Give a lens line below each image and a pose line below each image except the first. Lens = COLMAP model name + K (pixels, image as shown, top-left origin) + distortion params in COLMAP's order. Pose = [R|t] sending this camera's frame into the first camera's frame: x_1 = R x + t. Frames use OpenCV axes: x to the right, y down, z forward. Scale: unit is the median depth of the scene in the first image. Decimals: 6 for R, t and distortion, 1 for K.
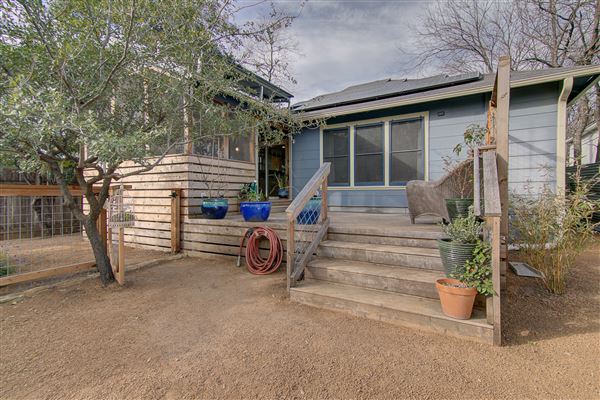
lens RADIAL K [[291.8, 0, 300.0], [0, 291.8, 200.0], [0, 0, 1]] dist [0.053247, -0.000076]
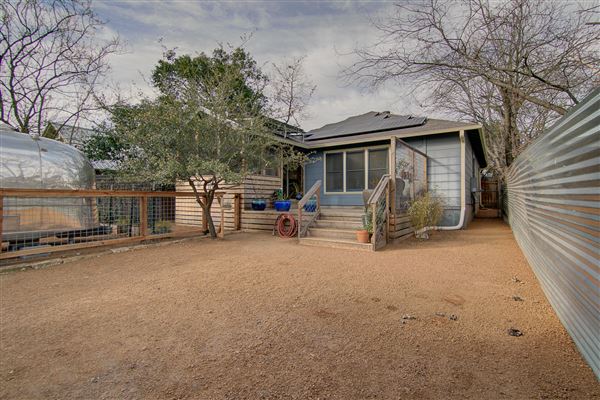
lens RADIAL K [[291.8, 0, 300.0], [0, 291.8, 200.0], [0, 0, 1]] dist [0.053247, -0.000076]
pose [[0.997778, 0.003326, -0.066540, 0.067567], [-0.004268, 0.999893, -0.014024, 0.024136], [0.066486, 0.014276, 0.997685, -0.709695]]
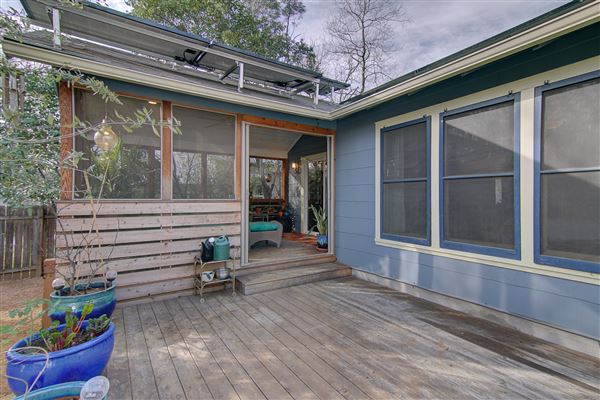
lens RADIAL K [[291.8, 0, 300.0], [0, 291.8, 200.0], [0, 0, 1]] dist [0.053247, -0.000076]
pose [[0.885780, 0.005727, -0.464070, 0.282520], [-0.010151, 0.999924, -0.007036, -0.156558], [0.463995, 0.010943, 0.885770, 0.684748]]
